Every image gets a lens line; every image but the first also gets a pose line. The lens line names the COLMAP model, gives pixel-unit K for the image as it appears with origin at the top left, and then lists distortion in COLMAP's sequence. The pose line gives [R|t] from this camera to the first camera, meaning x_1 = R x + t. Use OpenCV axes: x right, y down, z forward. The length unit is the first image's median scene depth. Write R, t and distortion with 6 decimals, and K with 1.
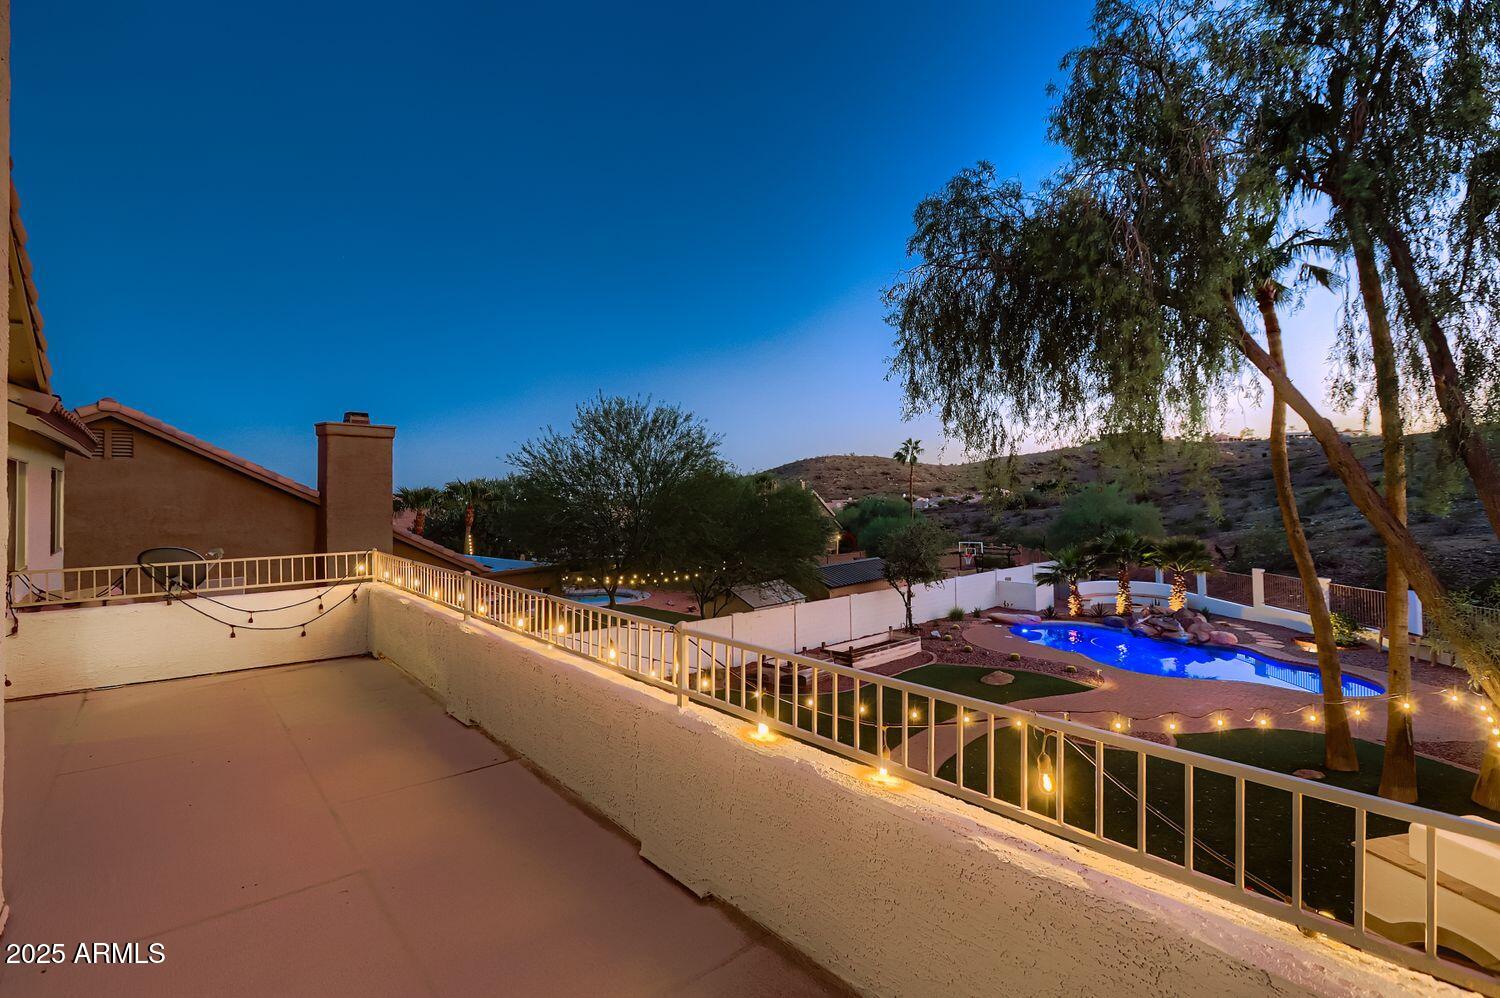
lens RADIAL K [[676.2, 0, 751.6], [0, 676.2, 511.5], [0, 0, 1]] dist [-0.004338, 0.002321]
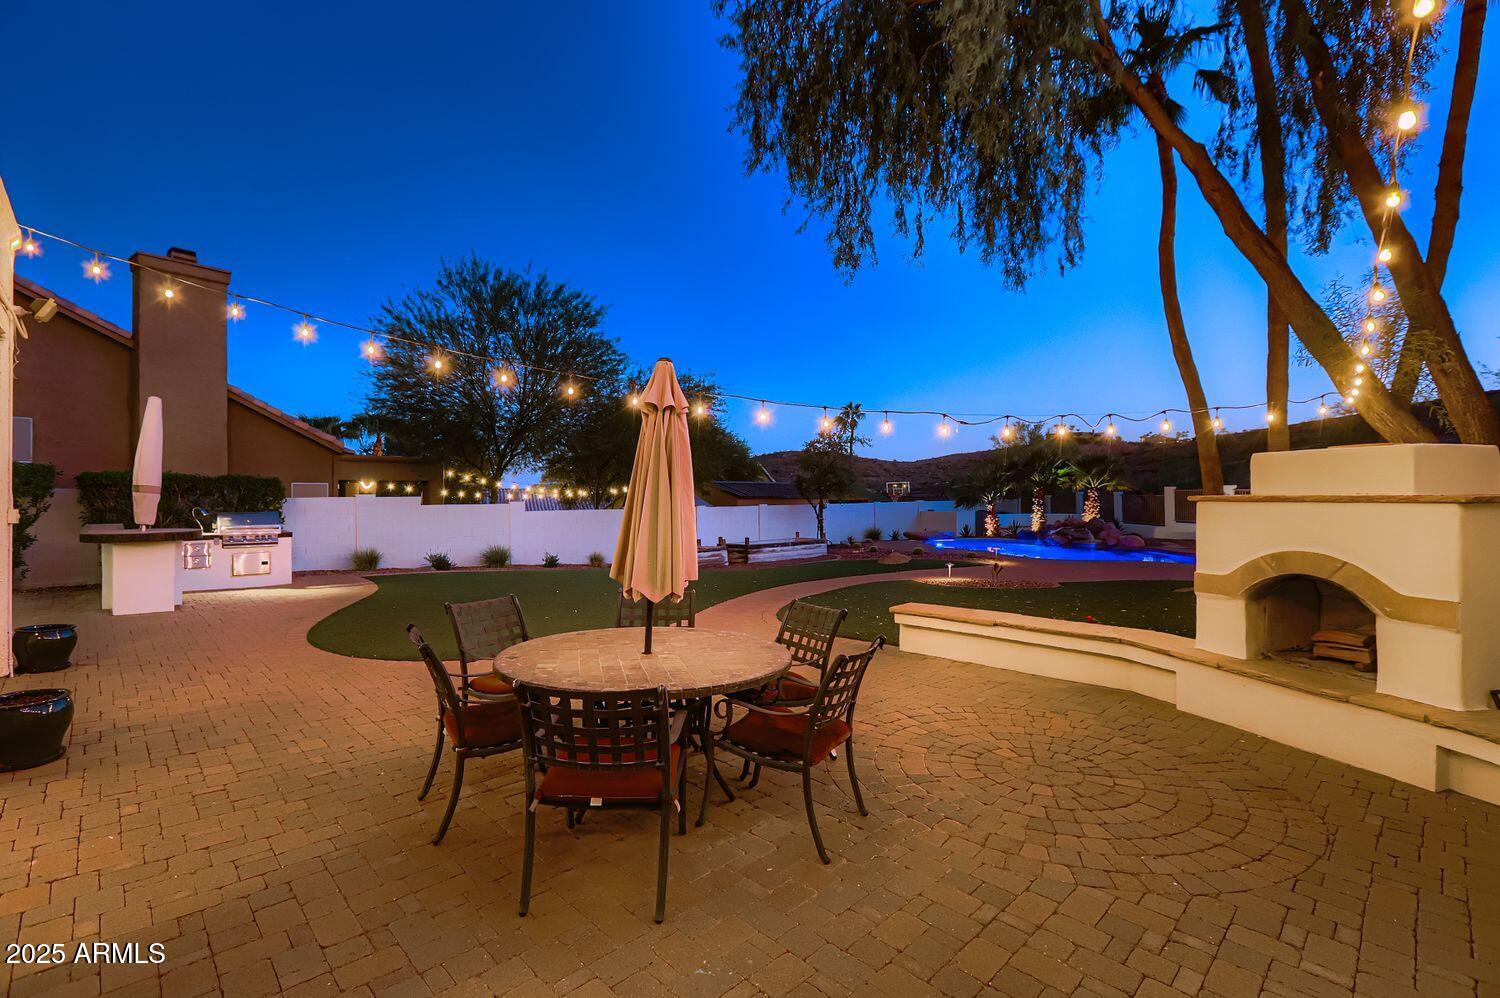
lens RADIAL K [[676.2, 0, 738.1], [0, 676.2, 492.1], [0, 0, 1]] dist [-0.004338, 0.002321]
pose [[0.998276, 0.008300, 0.058096, 0.065452], [-0.008781, 0.999929, 0.008035, 0.106895], [-0.058025, -0.008532, 0.998279, 0.047683]]
